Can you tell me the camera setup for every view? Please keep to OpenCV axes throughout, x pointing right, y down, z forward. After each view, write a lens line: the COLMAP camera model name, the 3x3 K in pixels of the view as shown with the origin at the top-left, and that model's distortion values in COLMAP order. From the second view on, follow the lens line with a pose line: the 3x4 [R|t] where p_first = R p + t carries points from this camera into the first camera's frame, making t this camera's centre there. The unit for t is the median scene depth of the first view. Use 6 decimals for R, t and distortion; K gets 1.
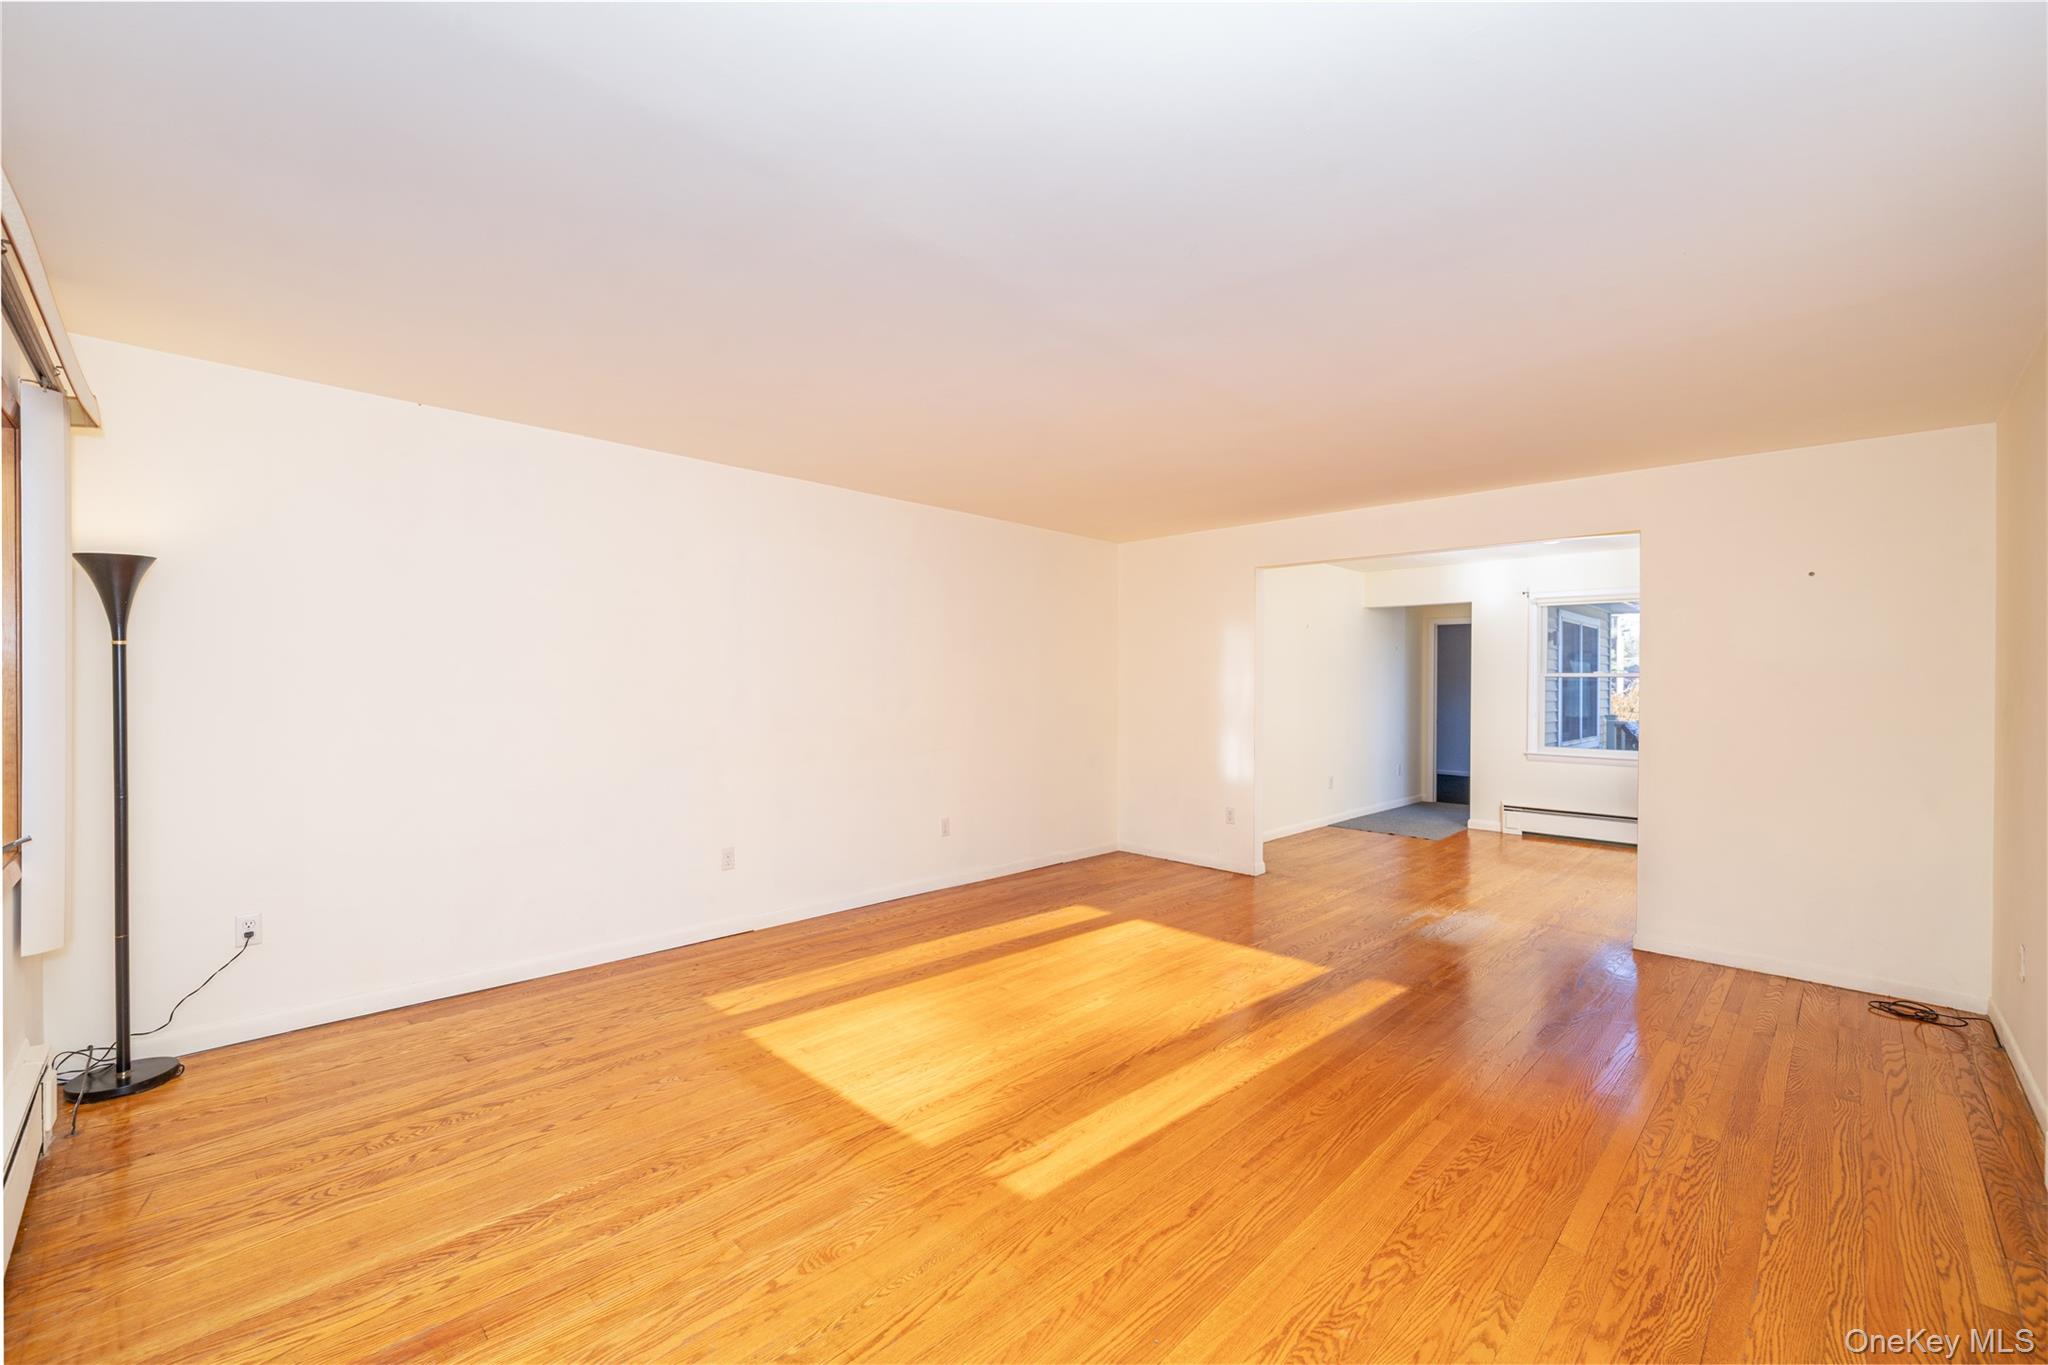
lens RADIAL K [[859.1, 0, 1024.0], [0, 859.1, 682.5], [0, 0, 1]] dist [0.000246, 0.006282]
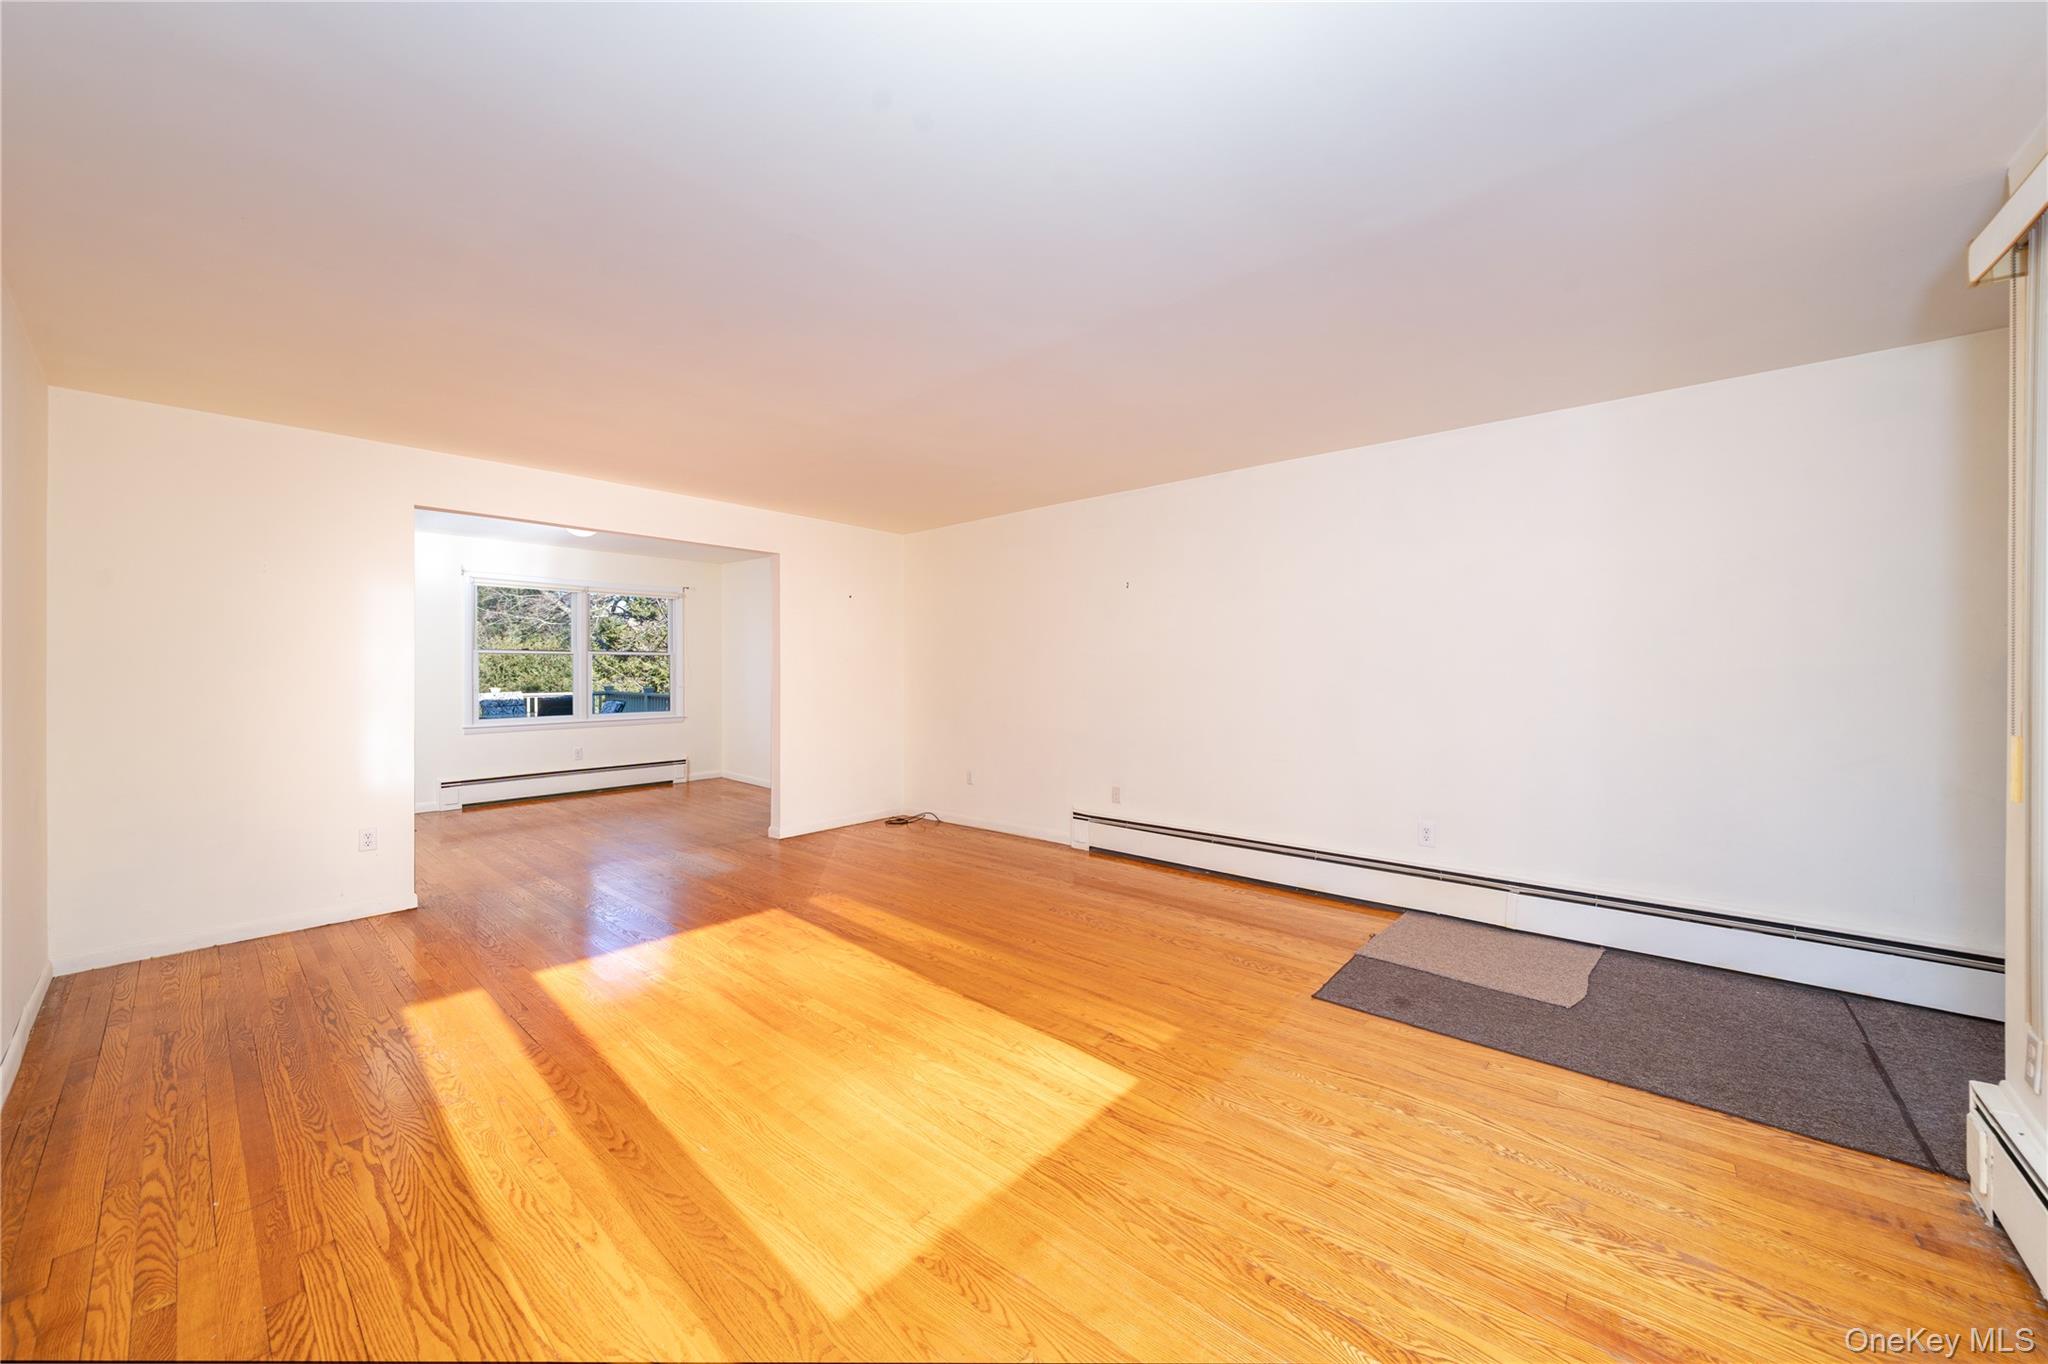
lens RADIAL K [[751.2, 0, 1024.0], [0, 751.2, 682.0], [0, 0, 1]] dist [-0.001878, -0.000217]
pose [[-0.084259, -0.024932, 0.996132, -1.090931], [0.002042, 0.999681, 0.025194, 0.026416], [-0.996442, 0.004157, -0.084181, 1.311246]]
